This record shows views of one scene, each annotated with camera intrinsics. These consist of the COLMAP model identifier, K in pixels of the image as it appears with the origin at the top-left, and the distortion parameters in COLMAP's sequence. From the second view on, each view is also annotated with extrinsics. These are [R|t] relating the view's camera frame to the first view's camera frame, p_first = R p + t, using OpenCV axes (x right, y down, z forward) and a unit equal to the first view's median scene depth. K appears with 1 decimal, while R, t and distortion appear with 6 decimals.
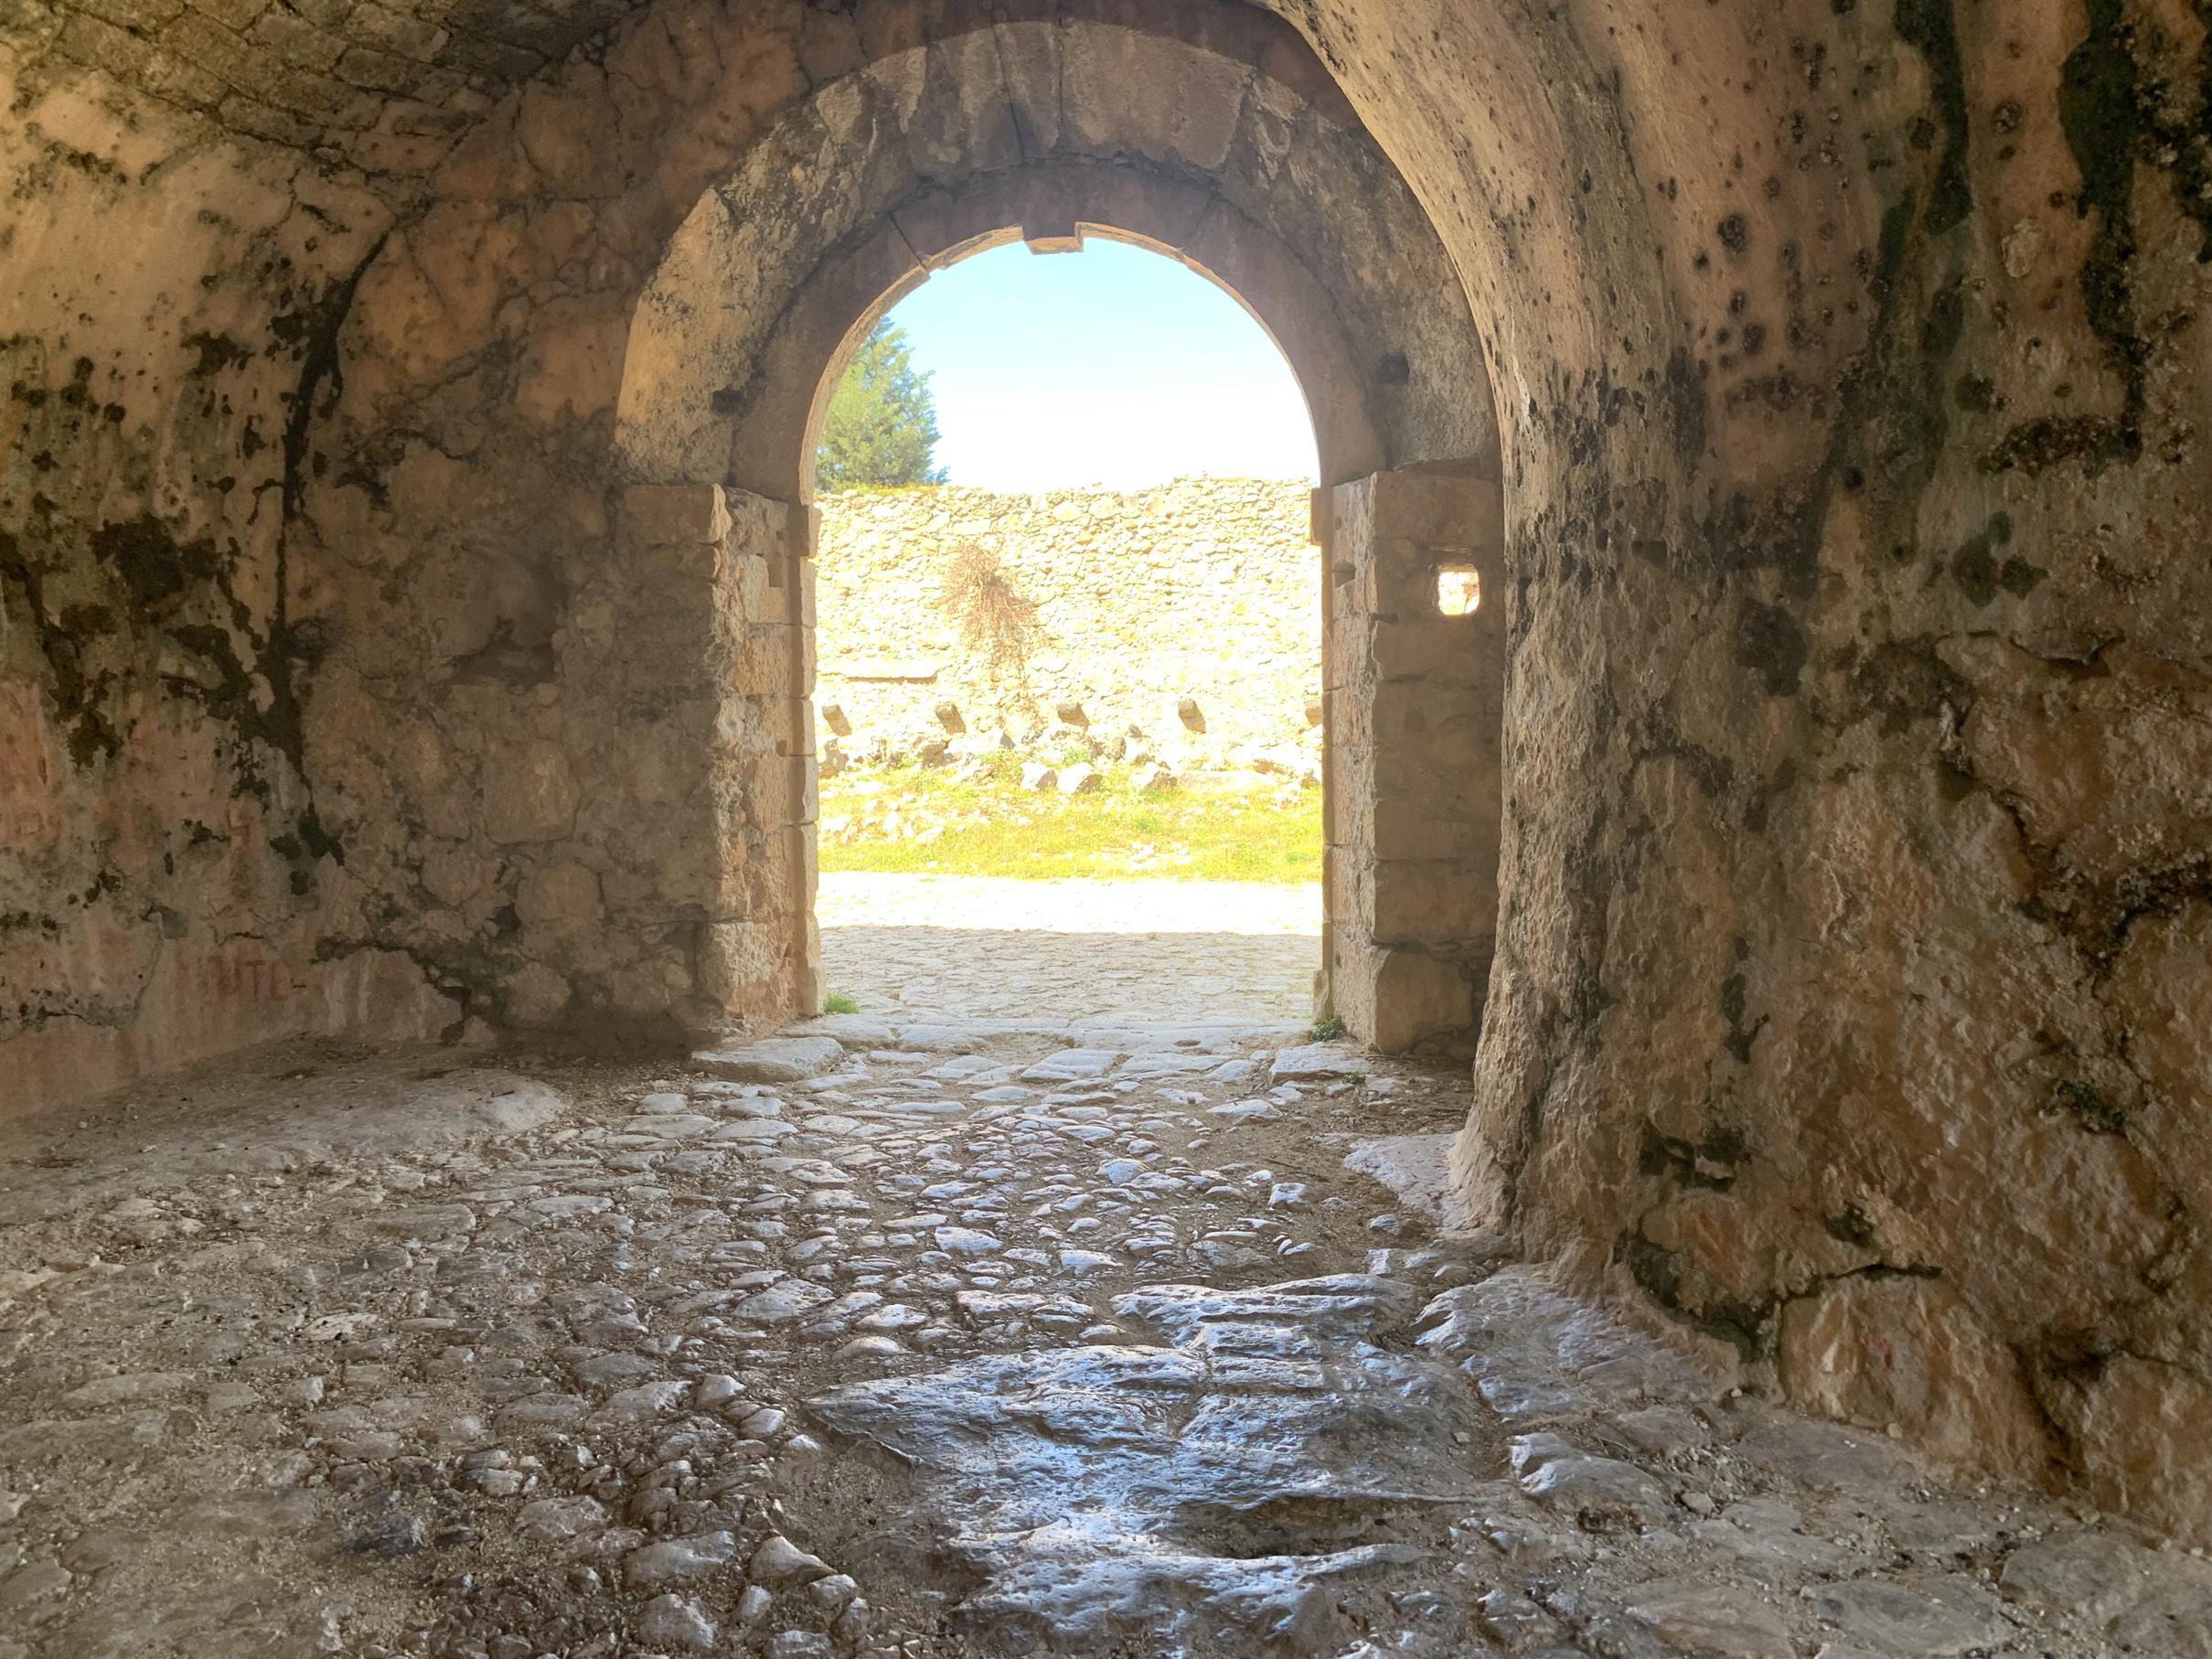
lens RADIAL K [[1756.8, 0, 1102.5], [0, 1756.8, 774.0], [0, 0, 1]] dist [0.054686, -0.015826]
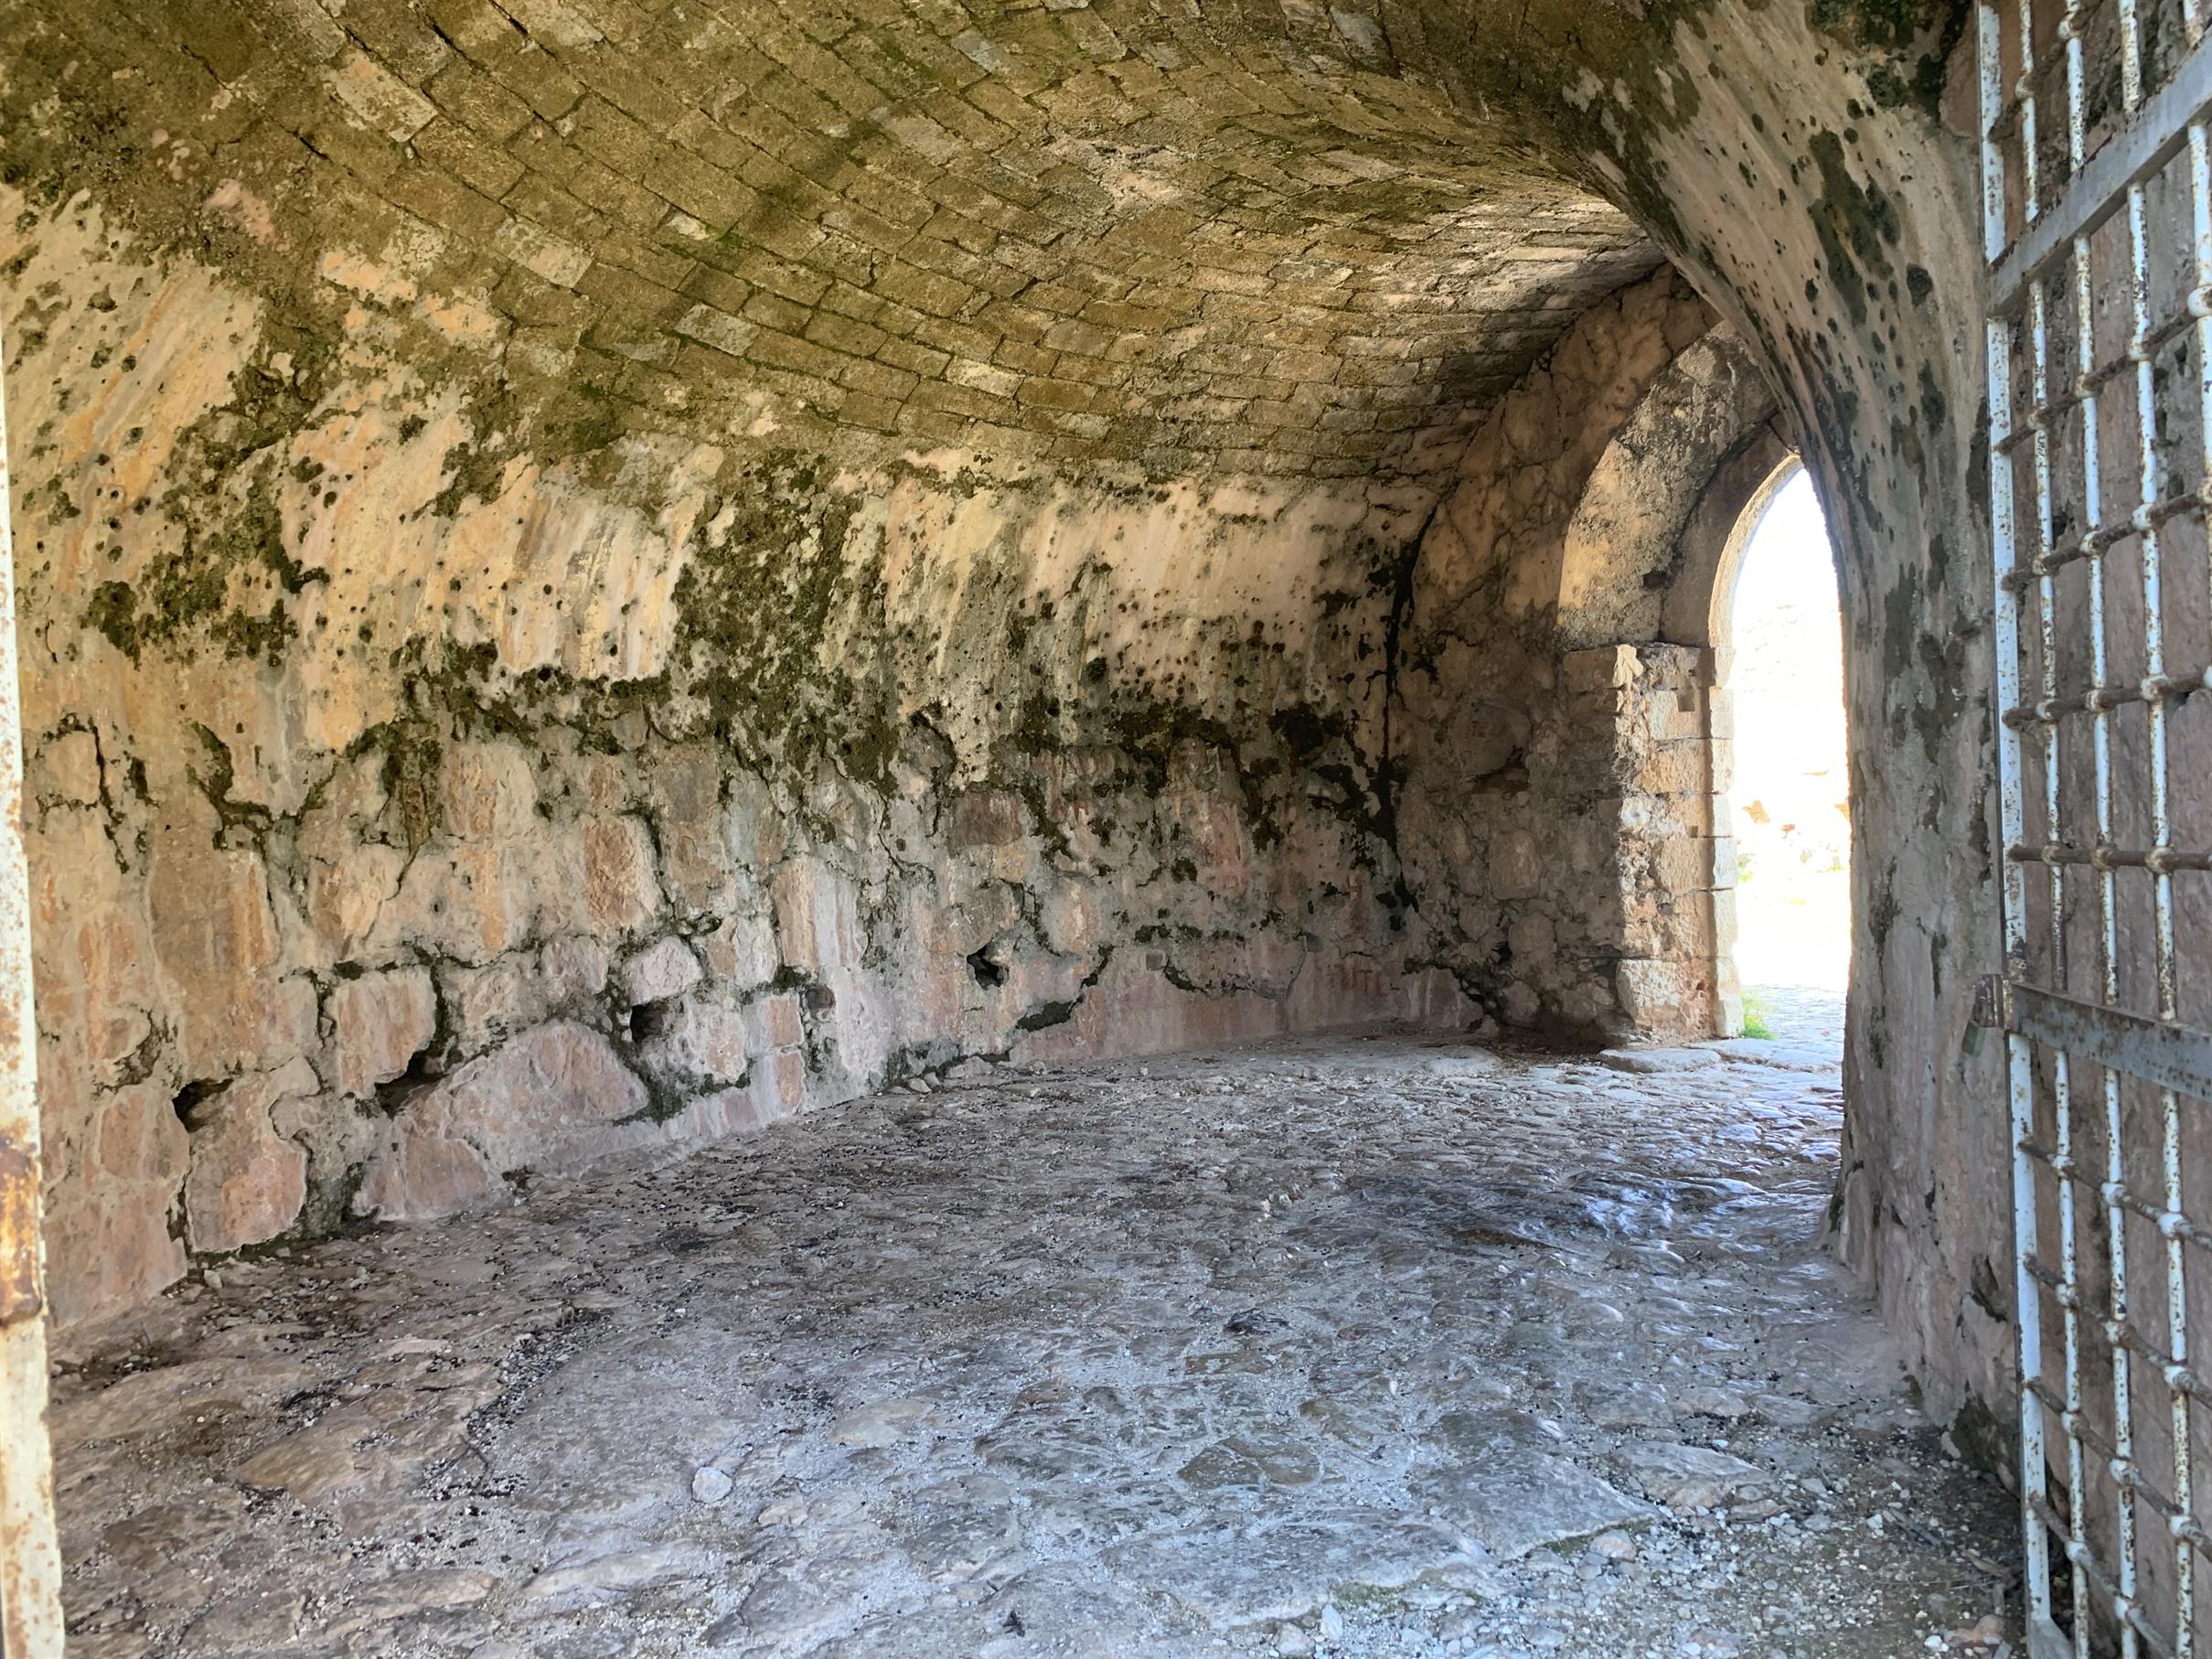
lens RADIAL K [[1756.8, 0, 1102.5], [0, 1756.8, 774.0], [0, 0, 1]] dist [0.054686, -0.015826]
pose [[0.665556, -0.041956, -0.745168, 0.552235], [0.006548, 0.998708, -0.050384, 0.006192], [0.746319, 0.028654, 0.664971, -0.242486]]
